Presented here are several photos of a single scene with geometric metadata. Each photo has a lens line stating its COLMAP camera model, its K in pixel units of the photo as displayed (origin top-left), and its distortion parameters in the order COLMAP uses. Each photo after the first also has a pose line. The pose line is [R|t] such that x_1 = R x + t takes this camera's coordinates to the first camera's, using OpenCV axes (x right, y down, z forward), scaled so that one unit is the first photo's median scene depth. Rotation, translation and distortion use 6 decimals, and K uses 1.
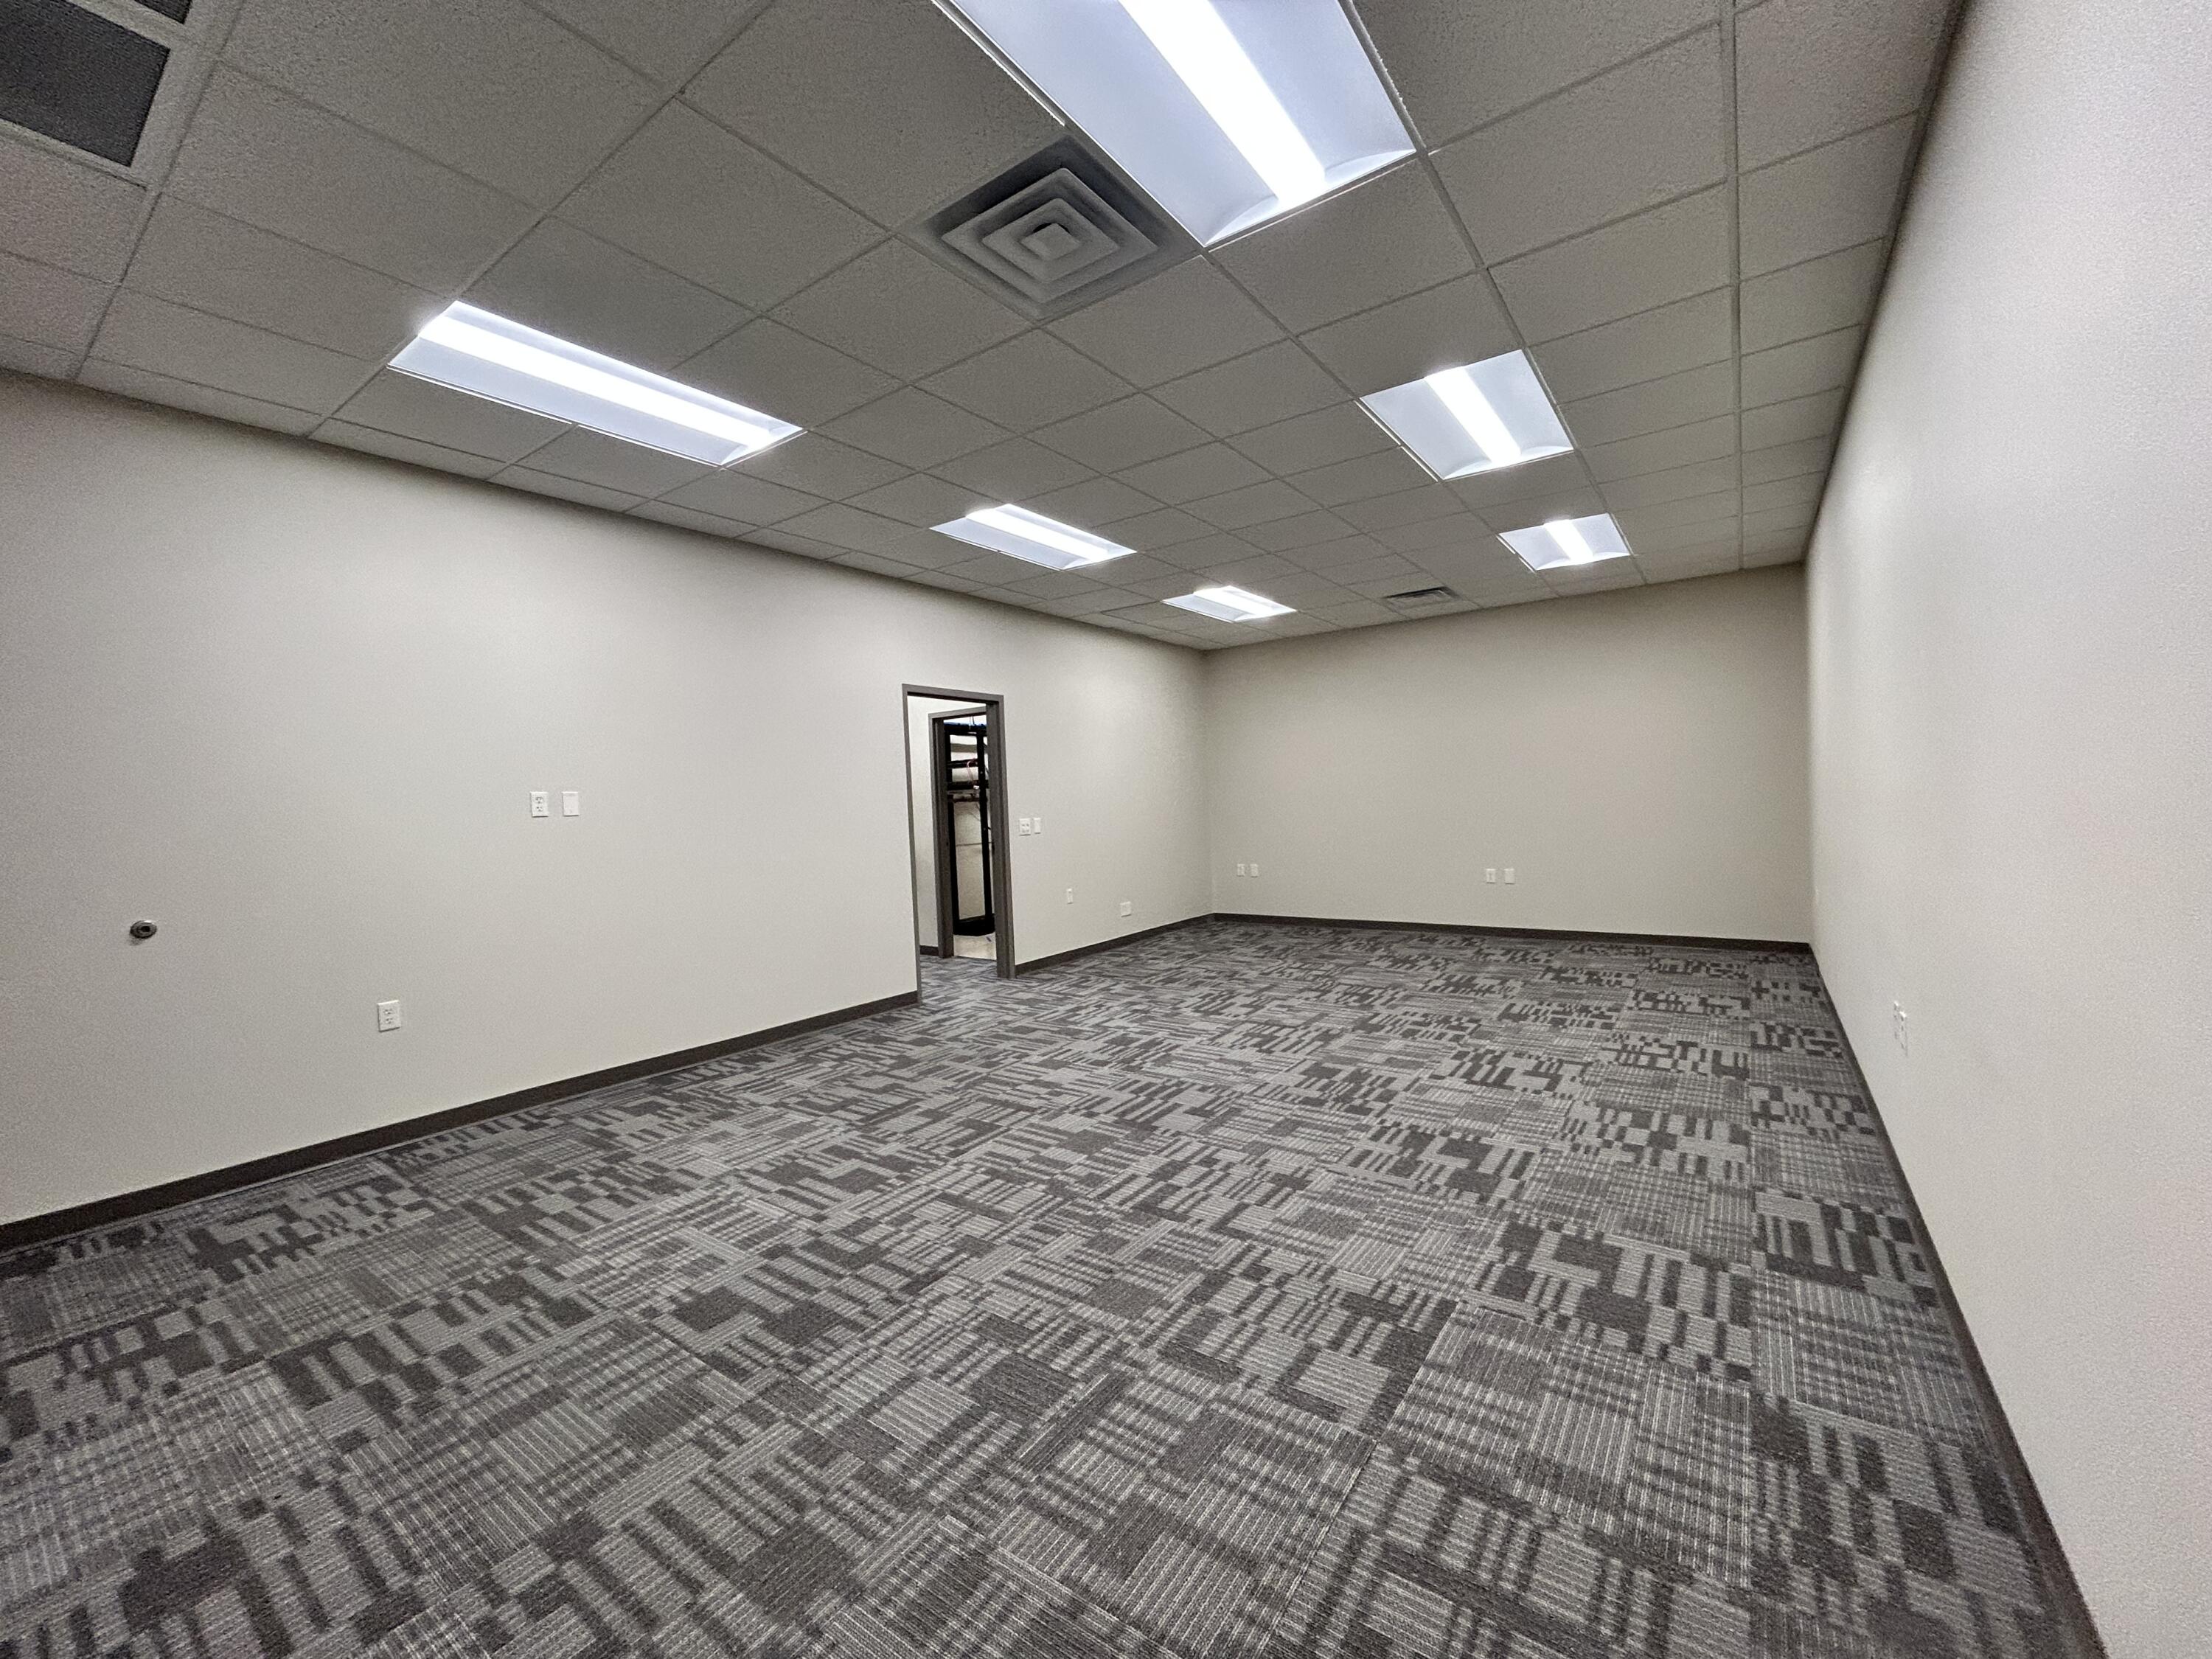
lens RADIAL K [[892.4, 0, 1107.1], [0, 892.4, 829.8], [0, 0, 1]] dist [0.000572, 0.000037]
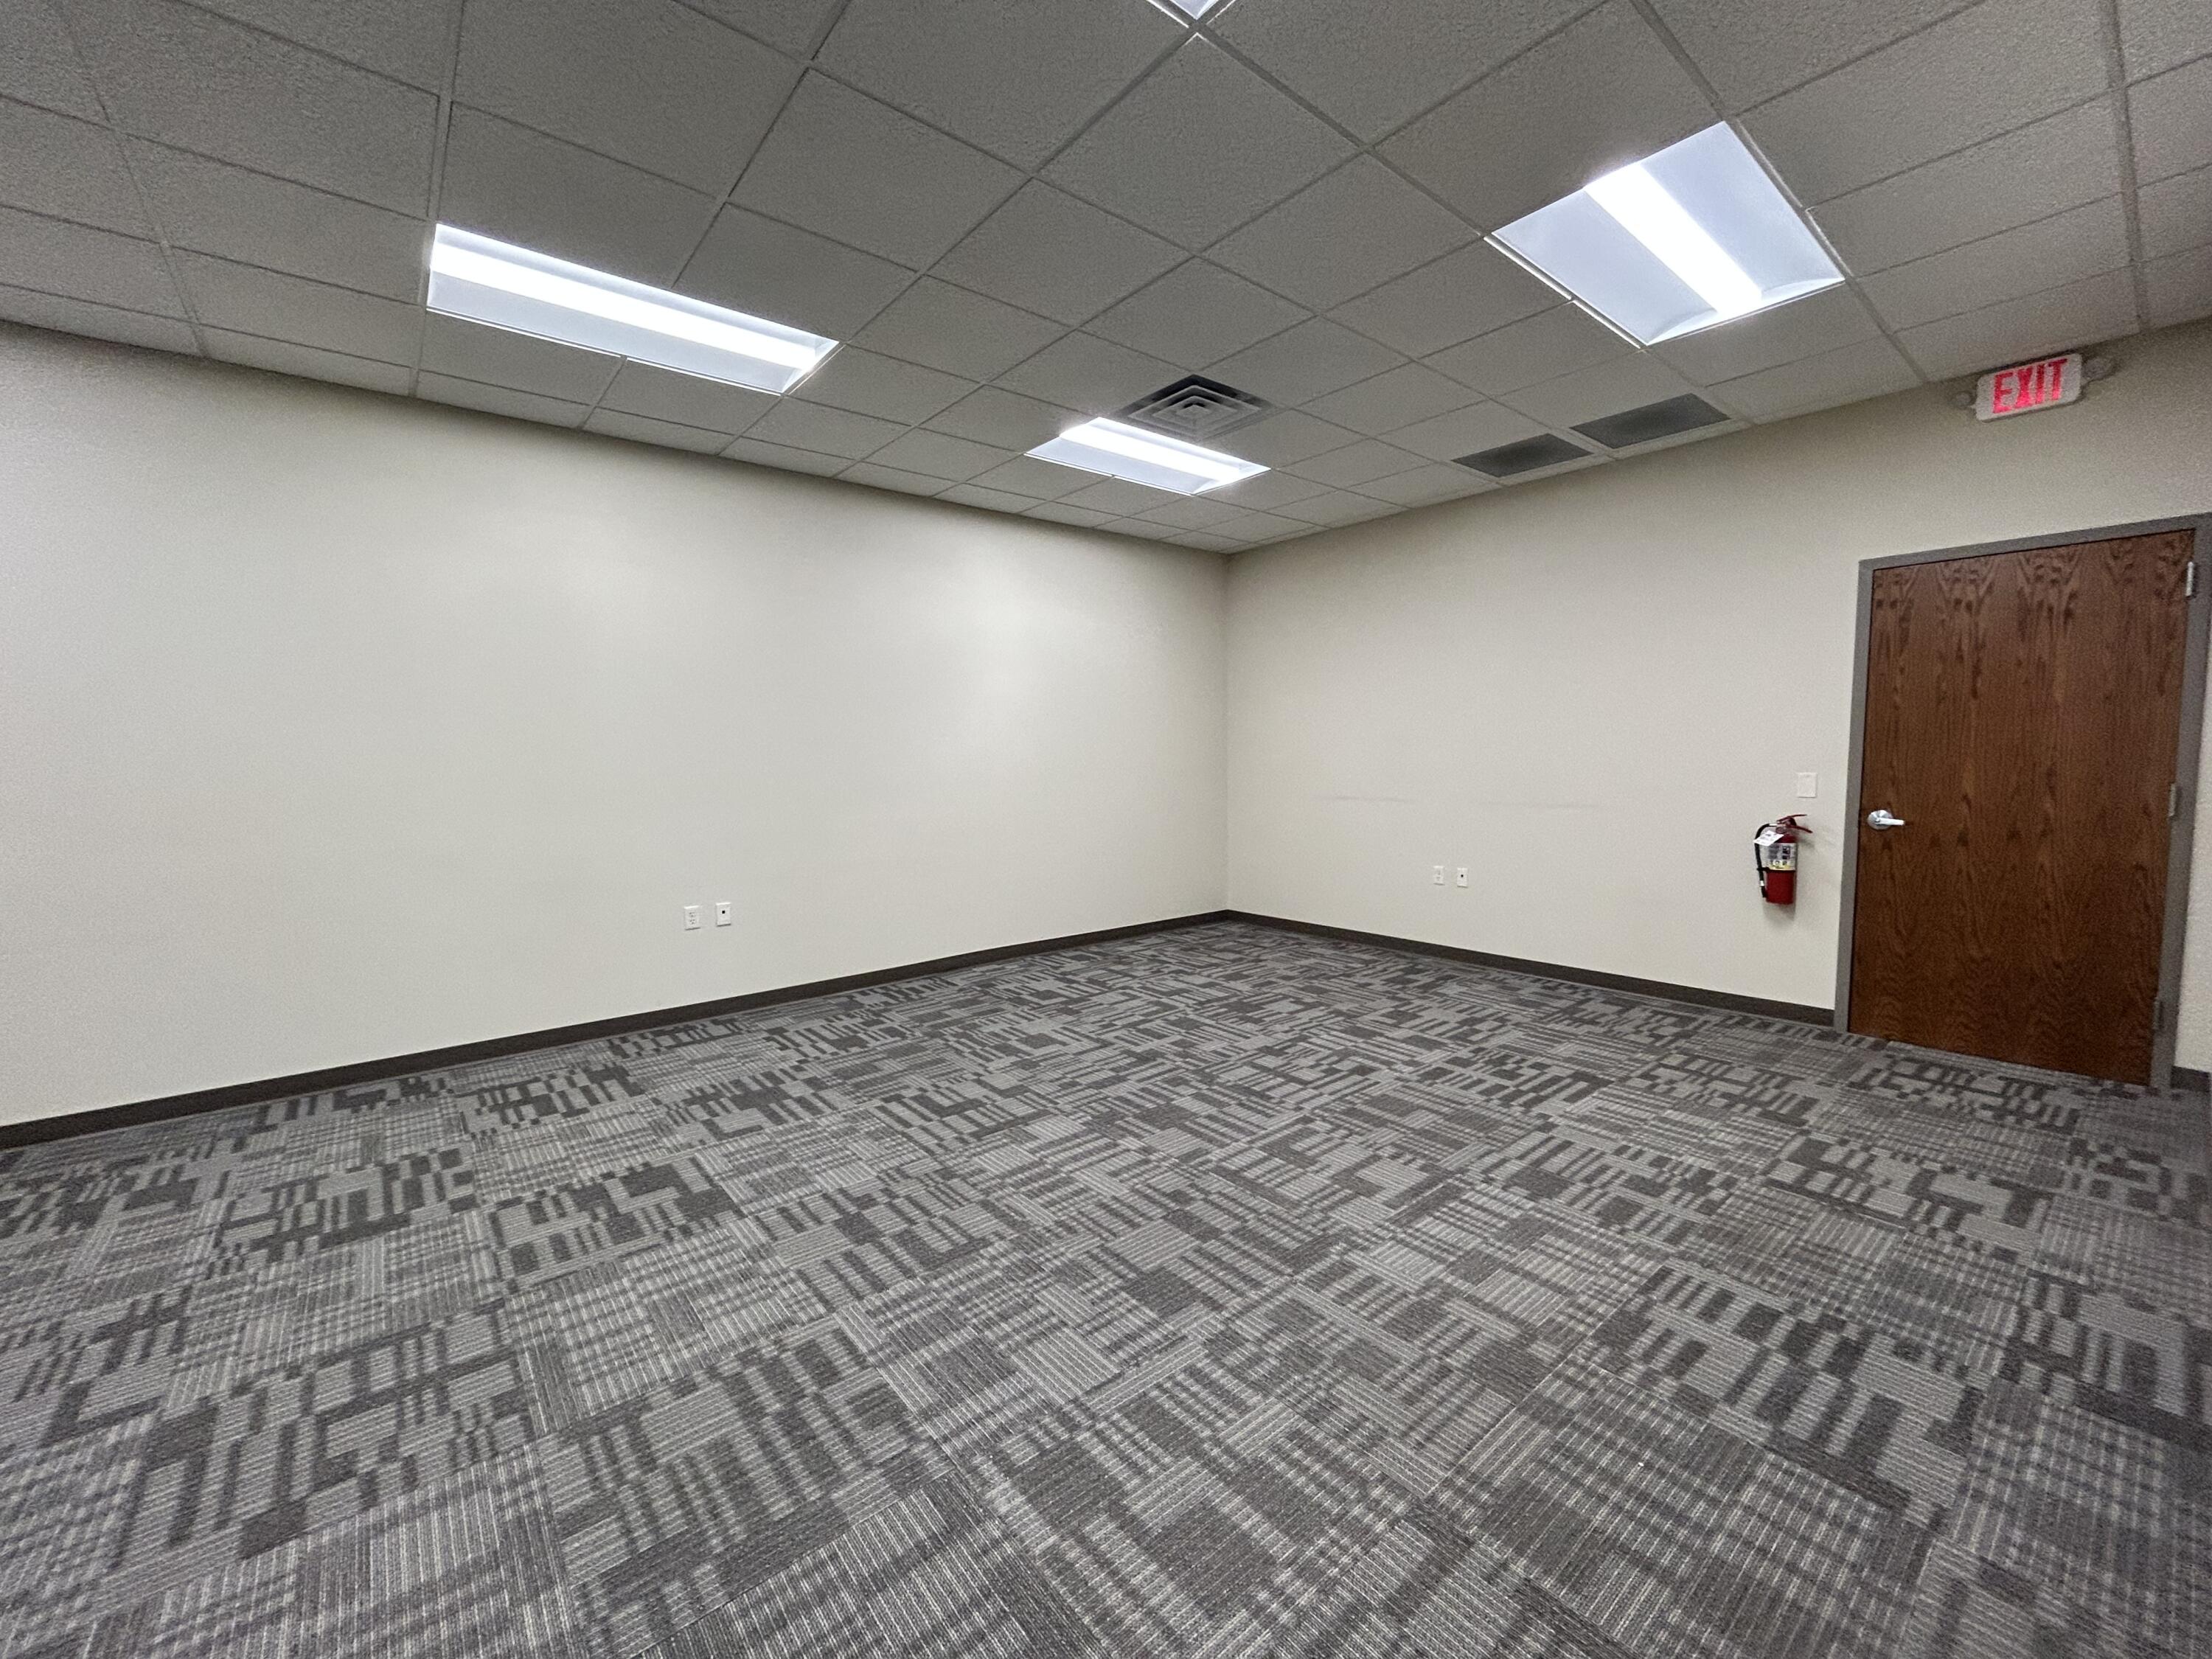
lens RADIAL K [[892.4, 0, 1104.1], [0, 892.4, 829.3], [0, 0, 1]] dist [0.000572, 0.000037]
pose [[-0.964475, 0.030789, 0.262372, -0.238648], [0.060115, 0.992707, 0.104490, -0.062288], [-0.257242, 0.116550, -0.959293, 2.080997]]
